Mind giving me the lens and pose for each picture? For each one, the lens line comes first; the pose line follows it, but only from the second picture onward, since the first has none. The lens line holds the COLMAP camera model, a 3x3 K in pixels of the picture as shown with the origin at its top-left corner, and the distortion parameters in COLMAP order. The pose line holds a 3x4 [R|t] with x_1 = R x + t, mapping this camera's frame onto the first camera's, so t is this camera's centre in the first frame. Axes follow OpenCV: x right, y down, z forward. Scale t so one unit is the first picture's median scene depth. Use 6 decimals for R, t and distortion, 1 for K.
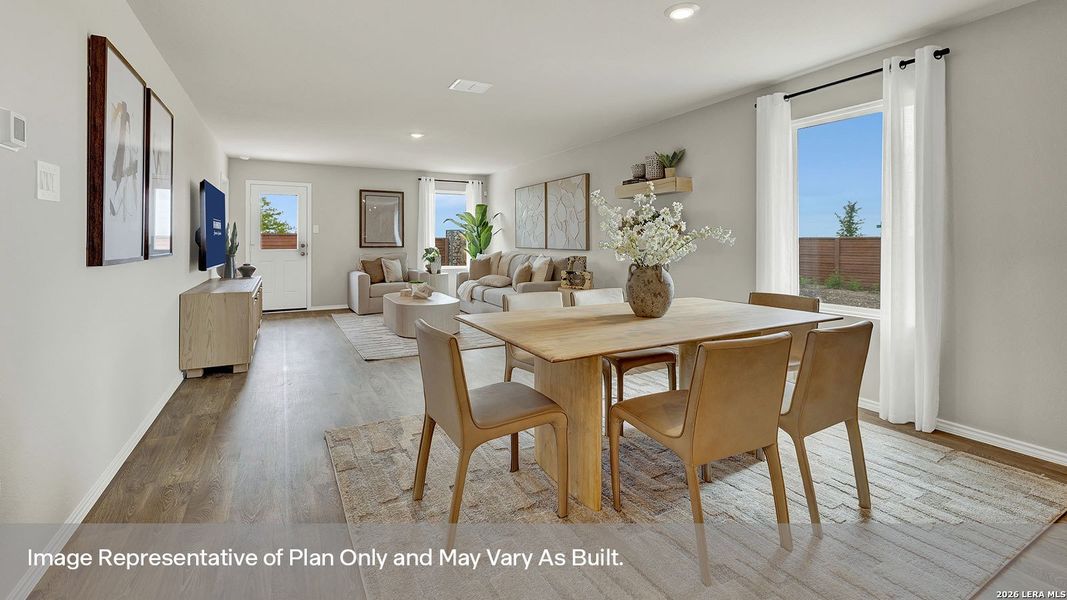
lens RADIAL K [[454.4, 0, 512.7], [0, 454.4, 250.3], [0, 0, 1]] dist [0.002035, 0.002280]
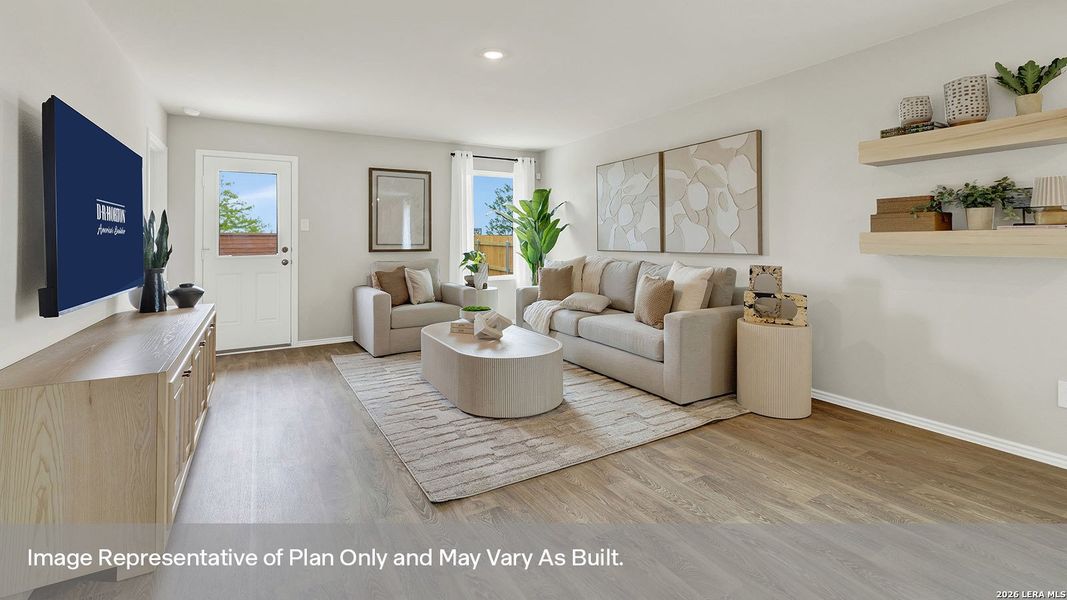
lens RADIAL K [[454.4, 0, 508.8], [0, 454.4, 244.0], [0, 0, 1]] dist [0.002035, 0.002280]
pose [[0.999261, -0.005307, 0.038060, -0.163130], [0.005872, 0.999874, -0.014749, -0.006703], [-0.037977, 0.014961, 0.999167, 0.329896]]
